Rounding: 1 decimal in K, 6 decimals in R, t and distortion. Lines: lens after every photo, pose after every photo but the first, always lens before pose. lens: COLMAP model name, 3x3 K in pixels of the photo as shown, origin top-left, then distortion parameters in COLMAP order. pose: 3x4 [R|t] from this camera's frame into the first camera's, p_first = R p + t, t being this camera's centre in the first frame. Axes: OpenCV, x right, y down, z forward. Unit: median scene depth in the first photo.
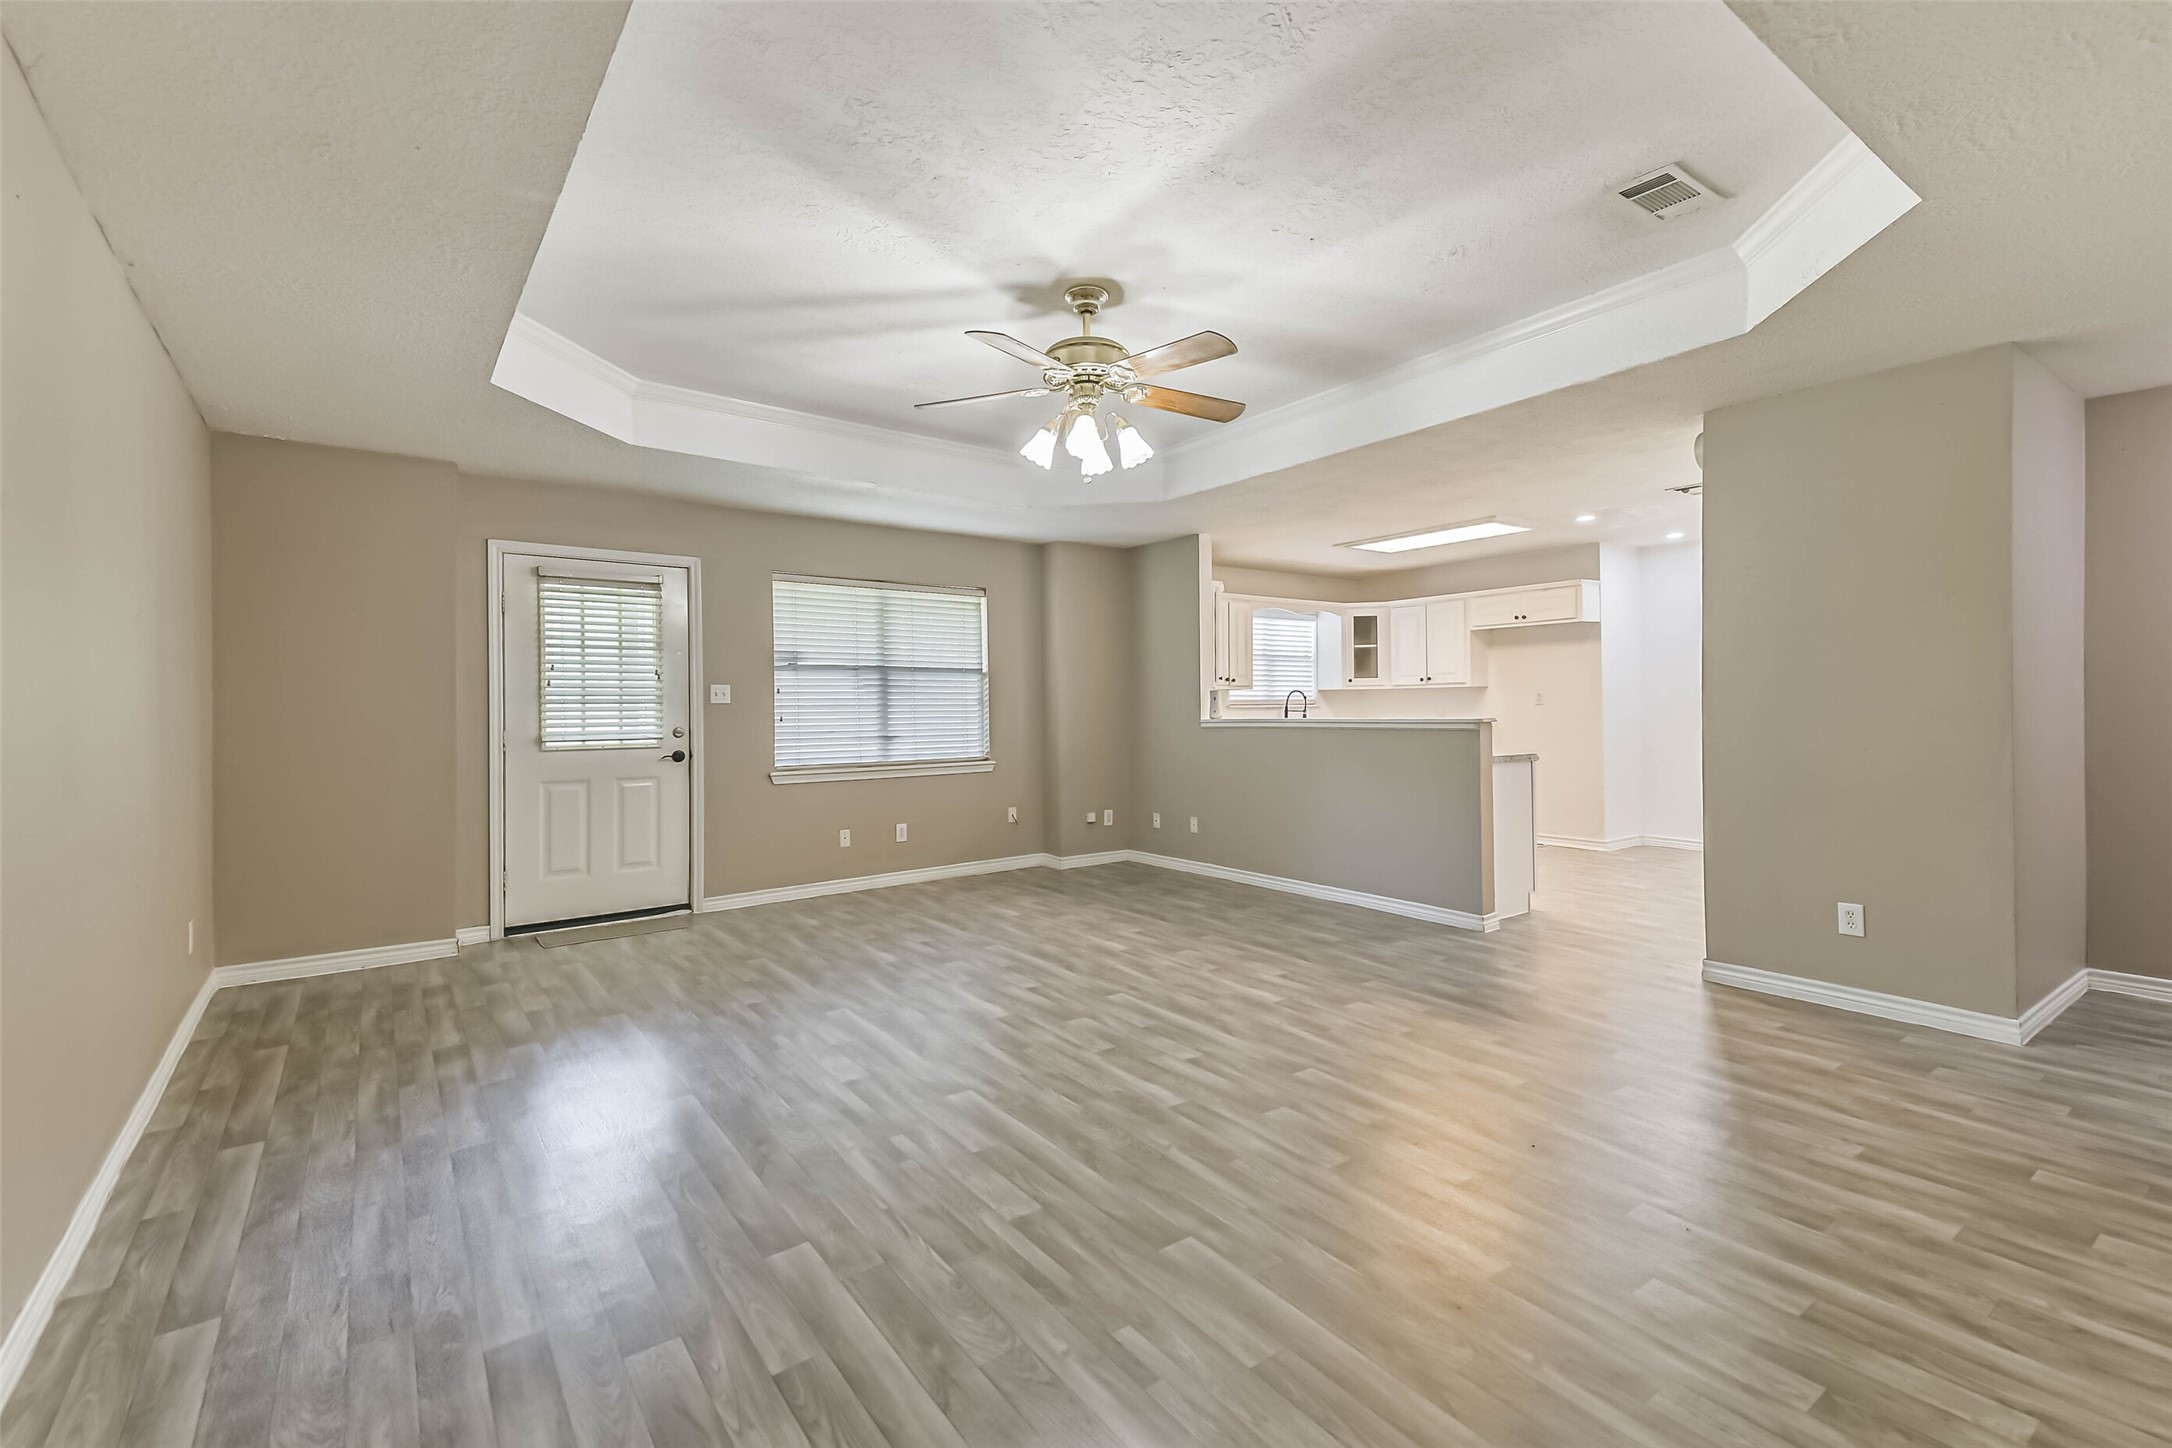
lens RADIAL K [[934.4, 0, 1081.7], [0, 934.4, 720.7], [0, 0, 1]] dist [0.059376, -0.026602]
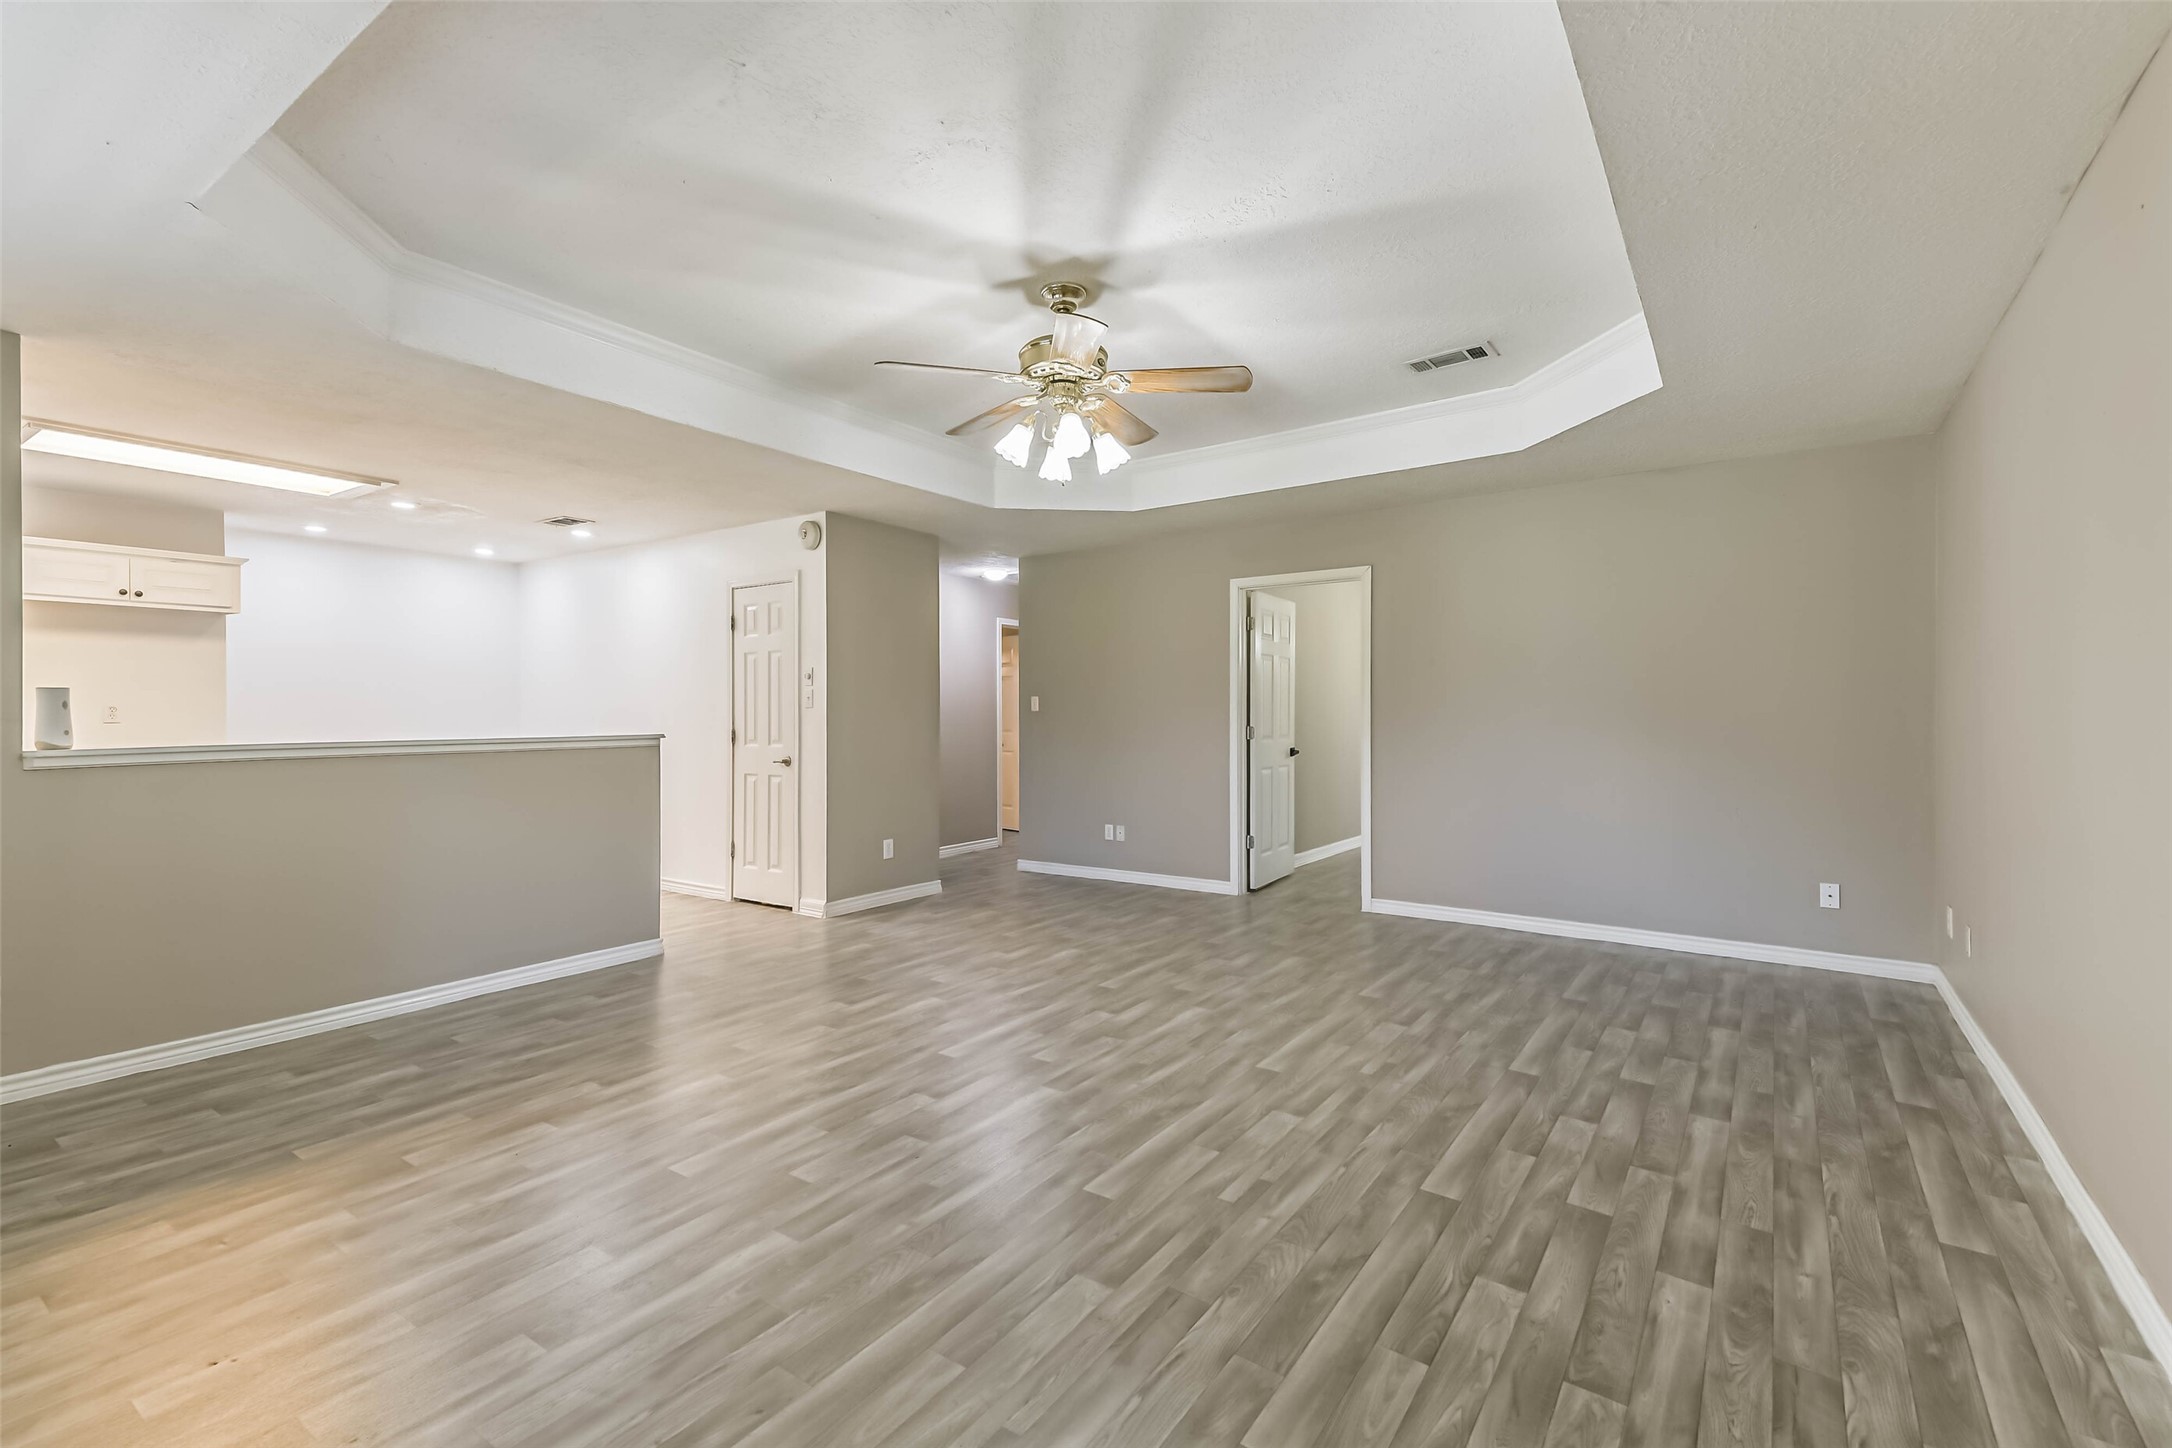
lens RADIAL K [[946.4, 0, 1120.6], [0, 946.4, 711.2], [0, 0, 1]] dist [0.129381, -0.046091]
pose [[-0.335793, 0.004155, 0.941927, -1.089389], [0.018960, 0.999817, 0.002349, -0.023776], [-0.941745, 0.018648, -0.335810, 1.475684]]
